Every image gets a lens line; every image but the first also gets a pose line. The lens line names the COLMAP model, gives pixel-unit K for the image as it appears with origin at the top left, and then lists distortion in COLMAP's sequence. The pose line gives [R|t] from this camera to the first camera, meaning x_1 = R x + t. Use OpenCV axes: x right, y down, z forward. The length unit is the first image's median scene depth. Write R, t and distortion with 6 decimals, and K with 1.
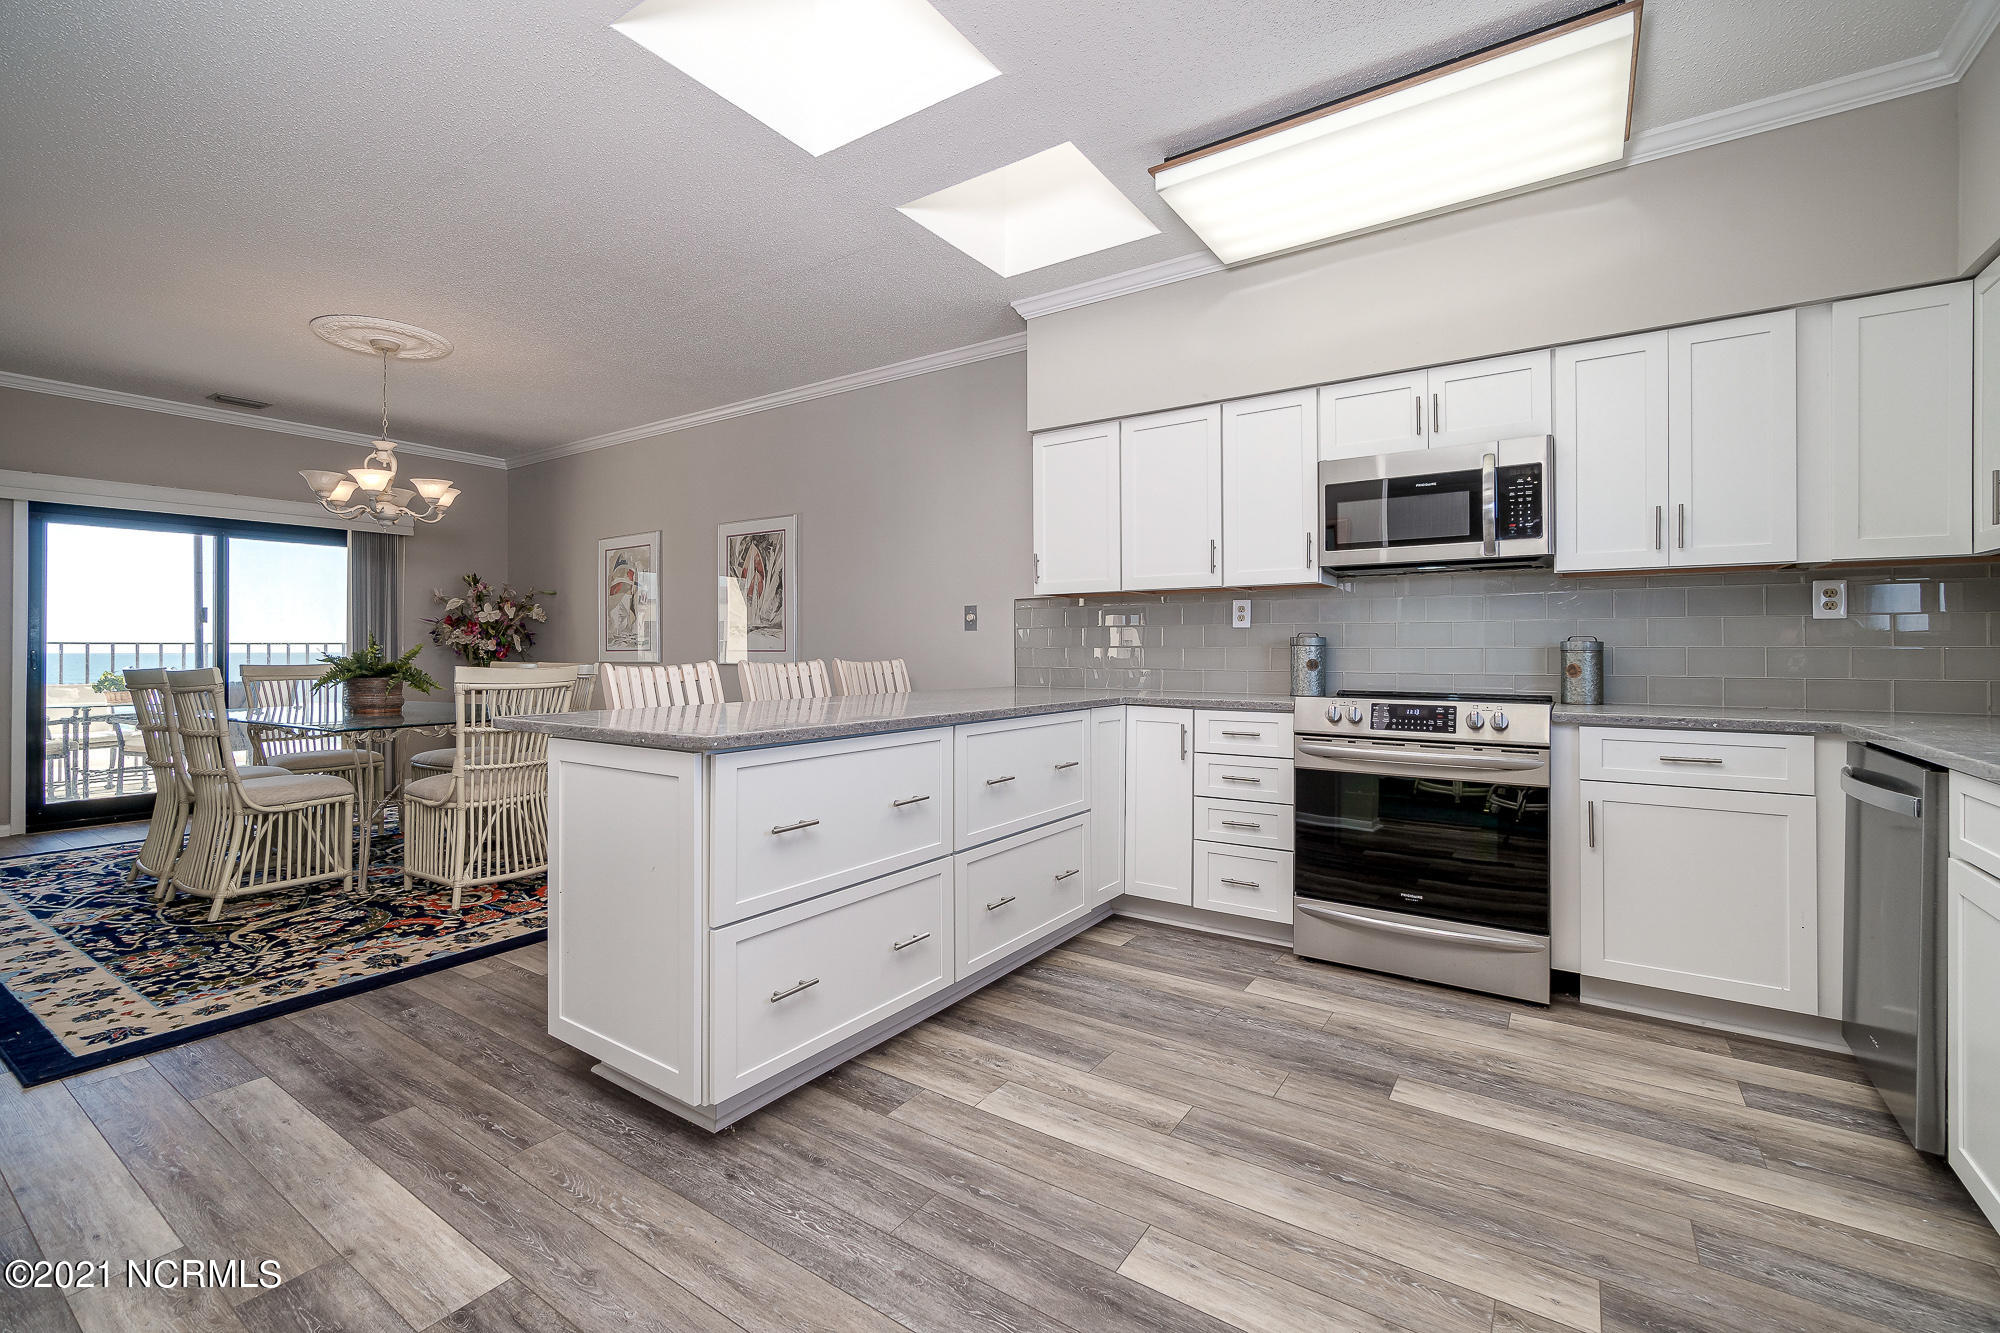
lens RADIAL K [[862.6, 0, 993.2], [0, 862.6, 647.8], [0, 0, 1]] dist [-0.001354, 0.000082]
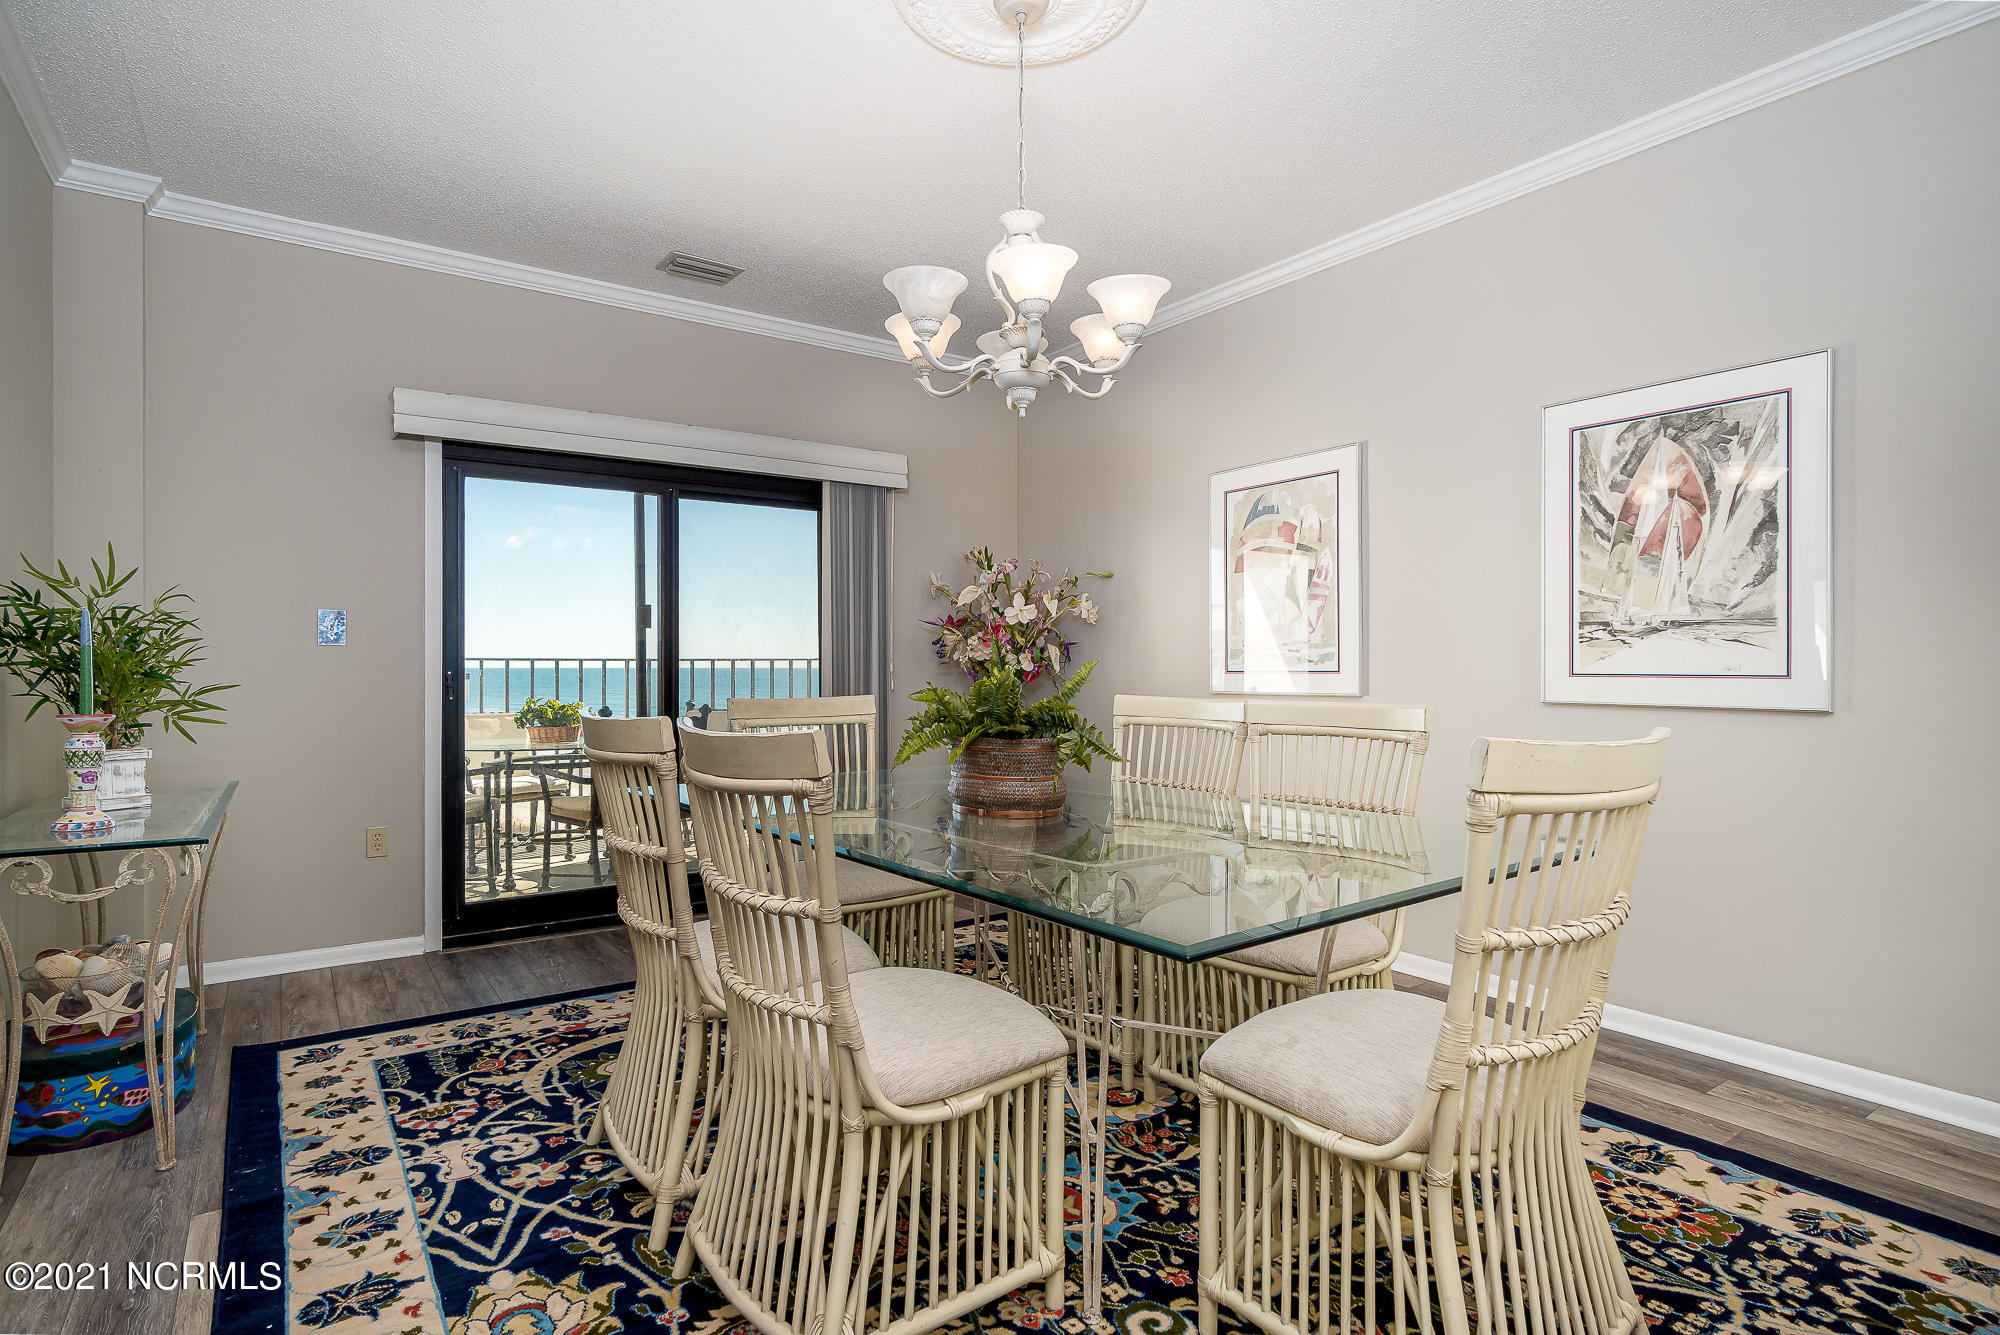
lens RADIAL K [[1013.1, 0, 990.3], [0, 1013.1, 668.5], [0, 0, 1]] dist [-0.003233, -0.000767]
pose [[0.936533, 0.001677, -0.350577, -0.817033], [0.001154, 0.999968, 0.007867, -0.009782], [0.350579, -0.007773, 0.936501, 0.752191]]
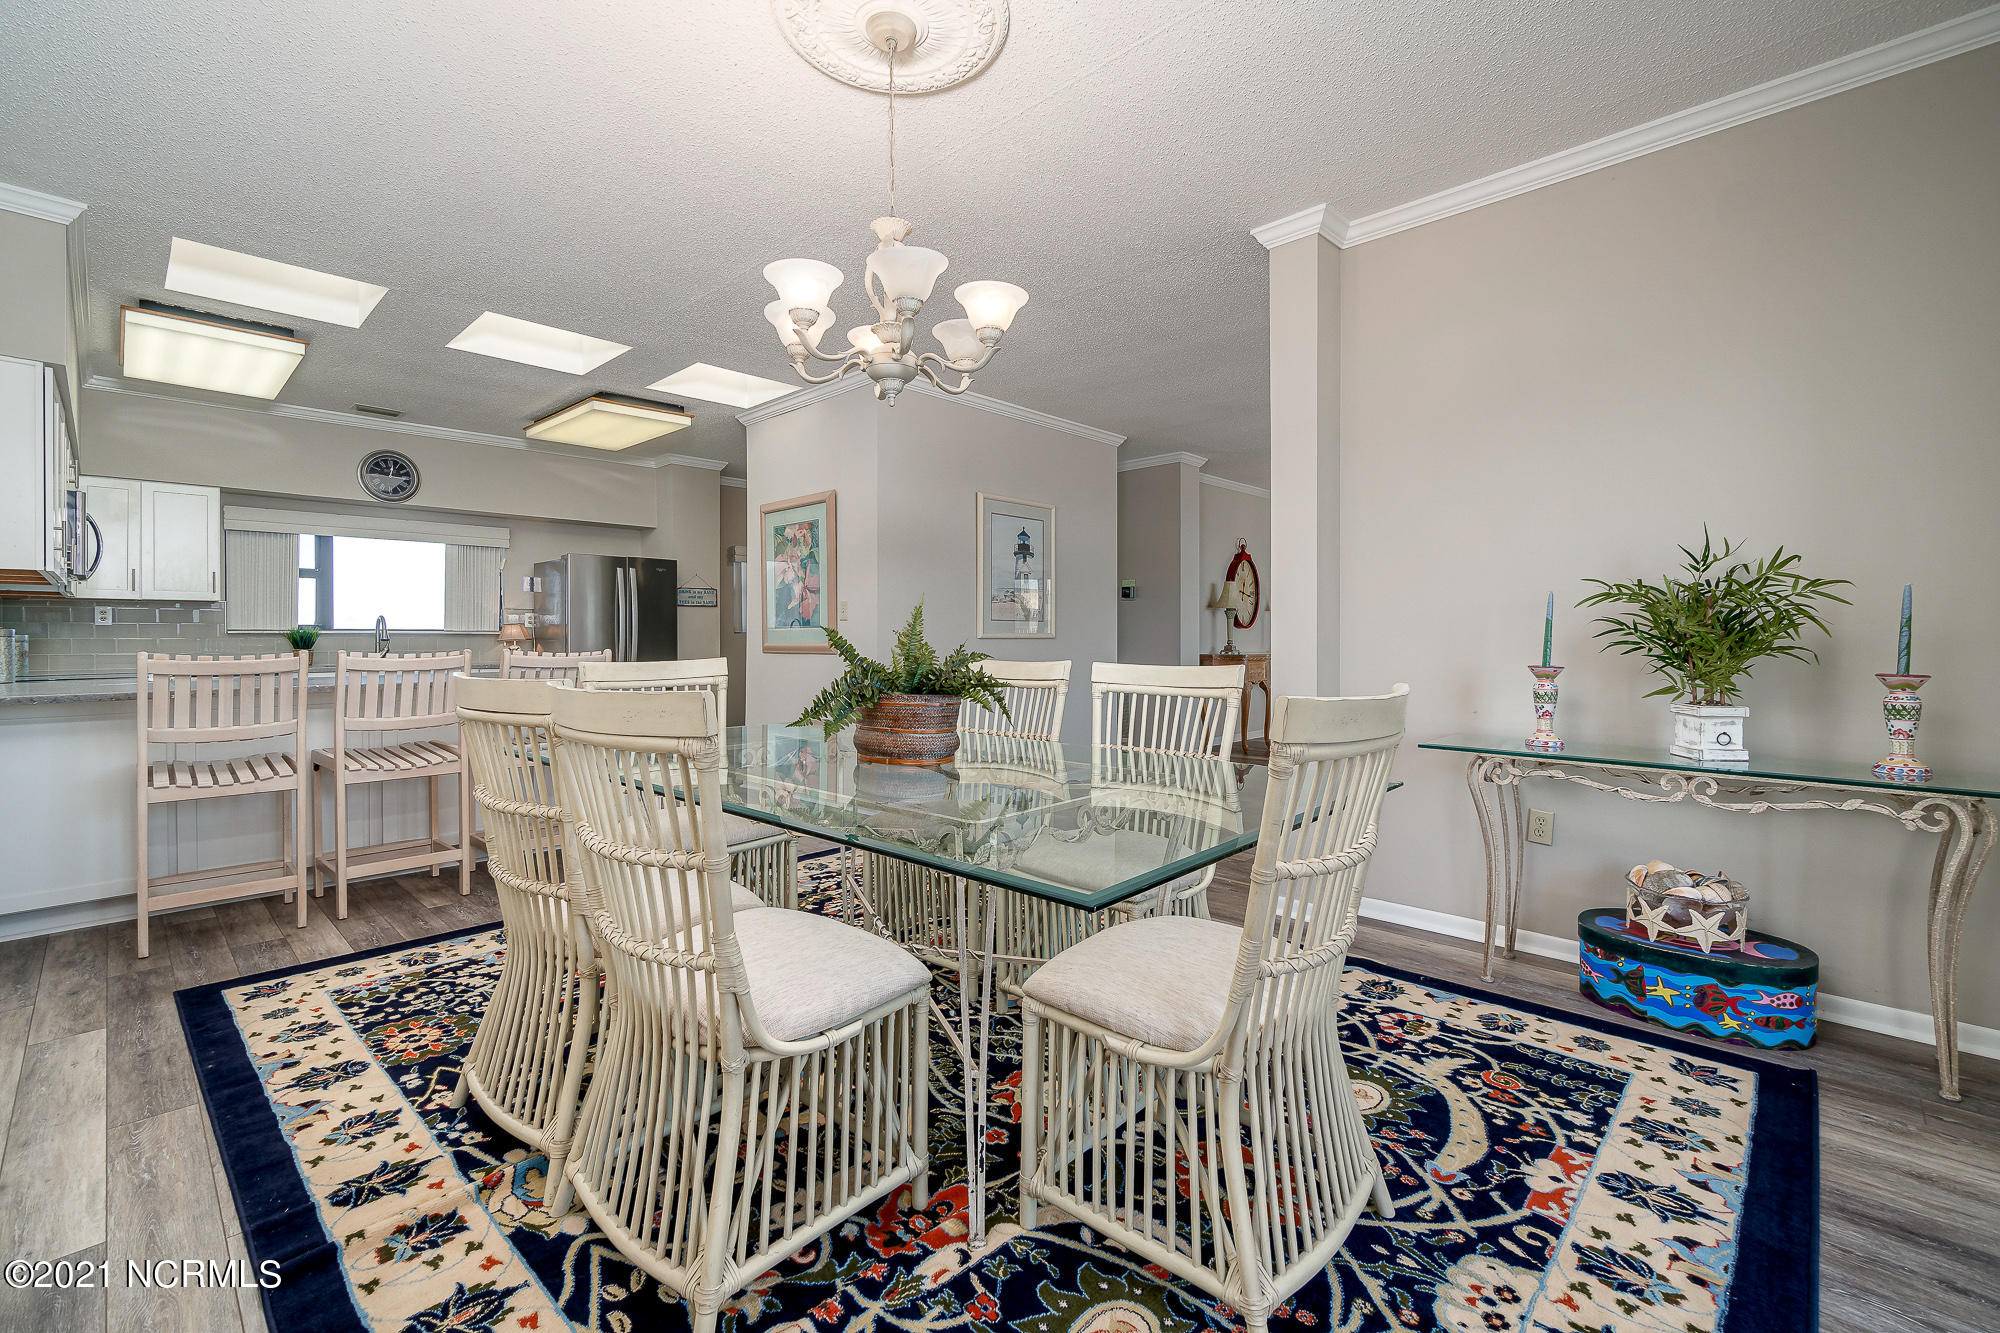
lens RADIAL K [[862.6, 0, 993.2], [0, 862.6, 647.8], [0, 0, 1]] dist [-0.001354, 0.000082]
pose [[-0.985839, -0.001172, 0.167688, -1.307307], [0.000360, 0.999958, 0.009106, 0.002465], [-0.167691, 0.009038, -0.985798, 2.297717]]
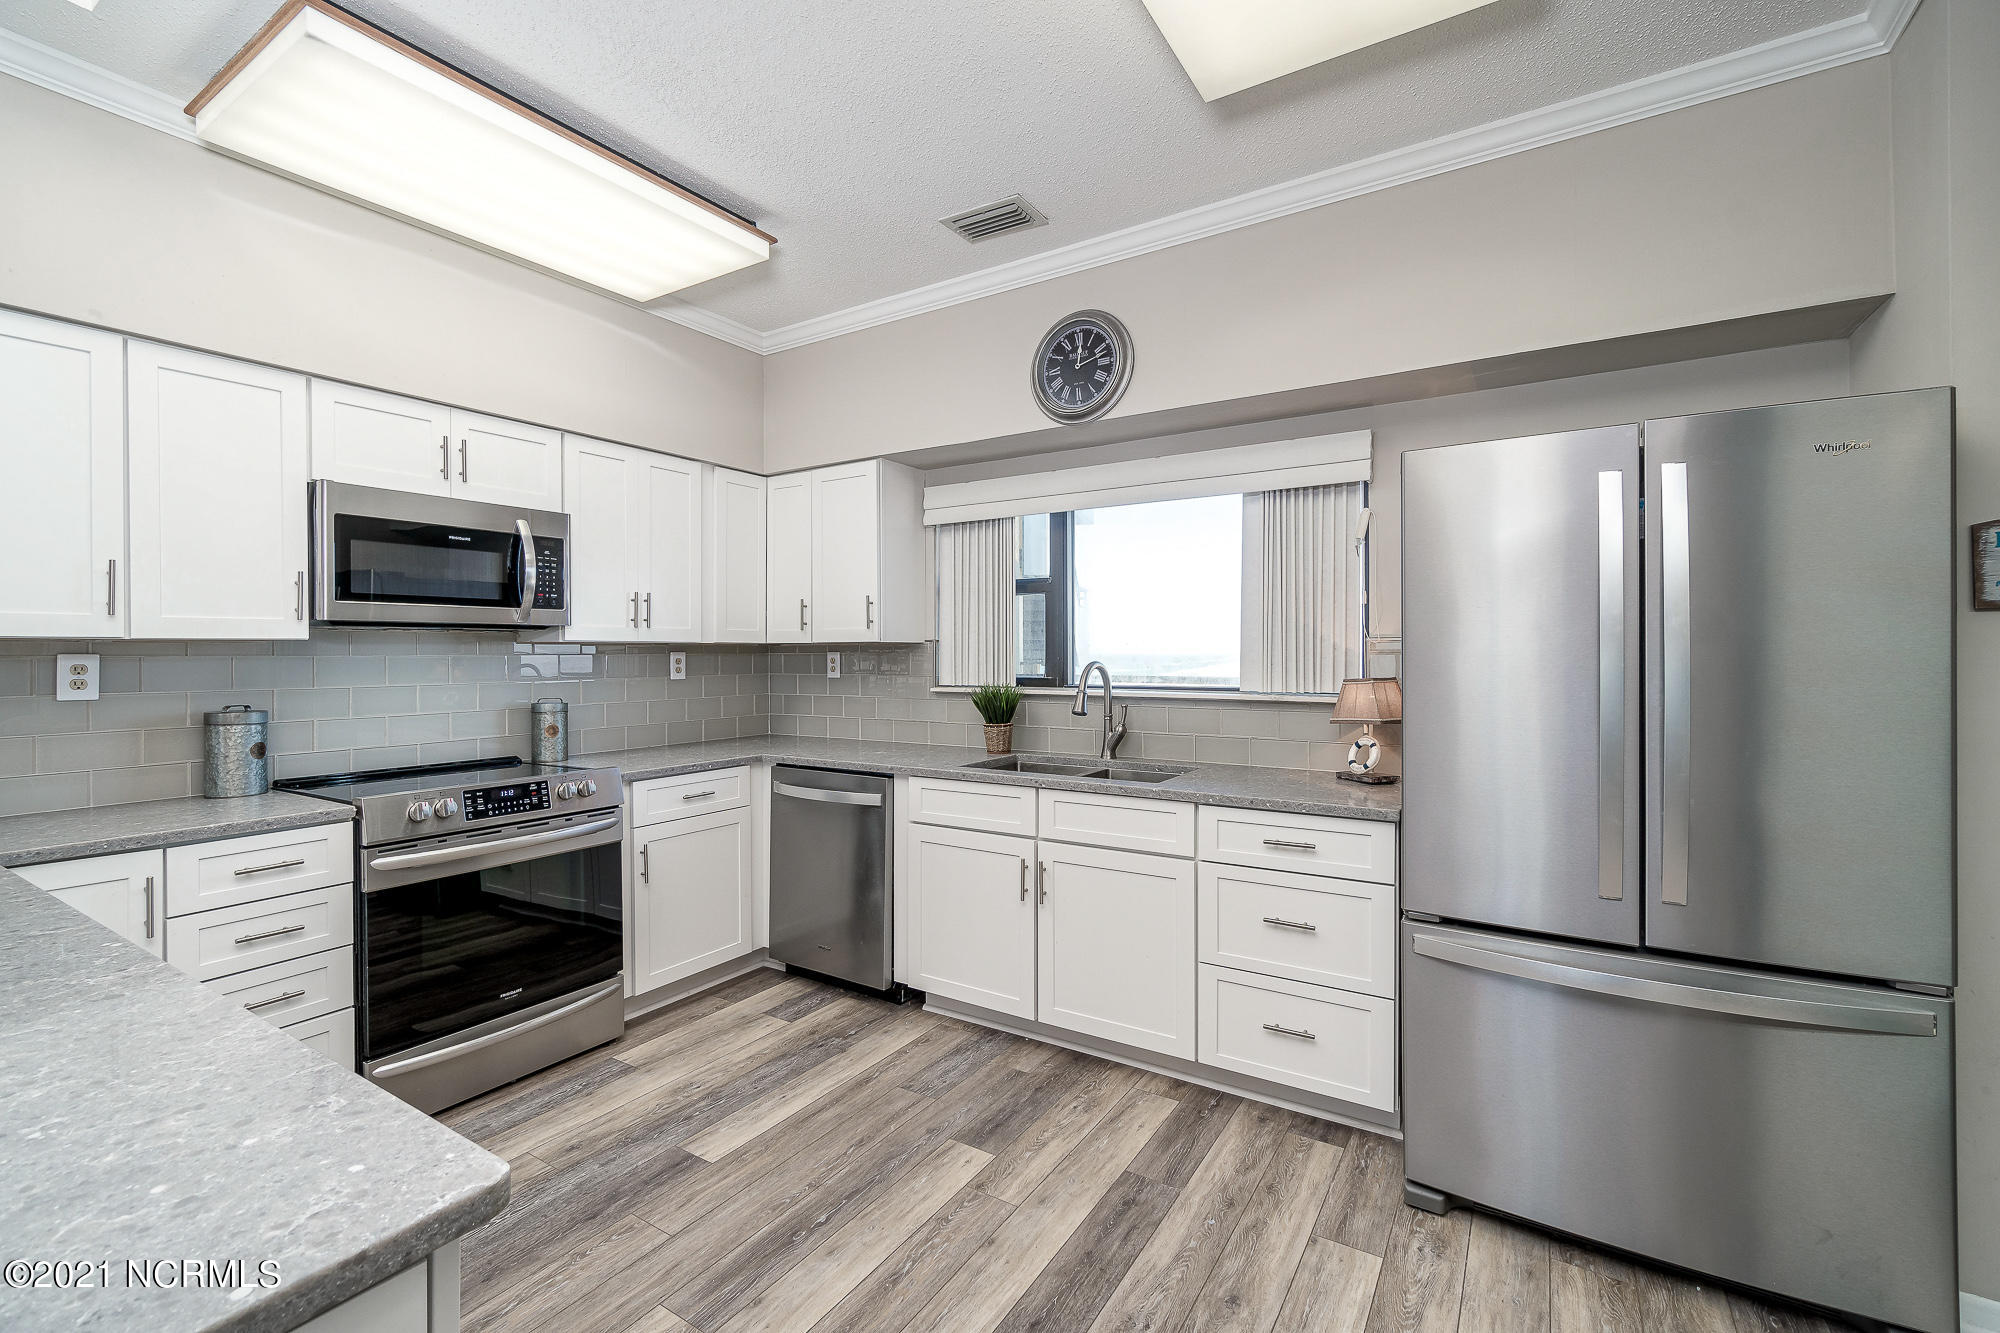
lens RADIAL K [[862.6, 0, 993.2], [0, 862.6, 647.8], [0, 0, 1]] dist [-0.001354, 0.000082]
pose [[-0.030416, 0.004779, 0.999526, -0.442716], [0.002361, 0.999986, -0.004709, -0.073858], [-0.999535, 0.002216, -0.030427, 0.499352]]
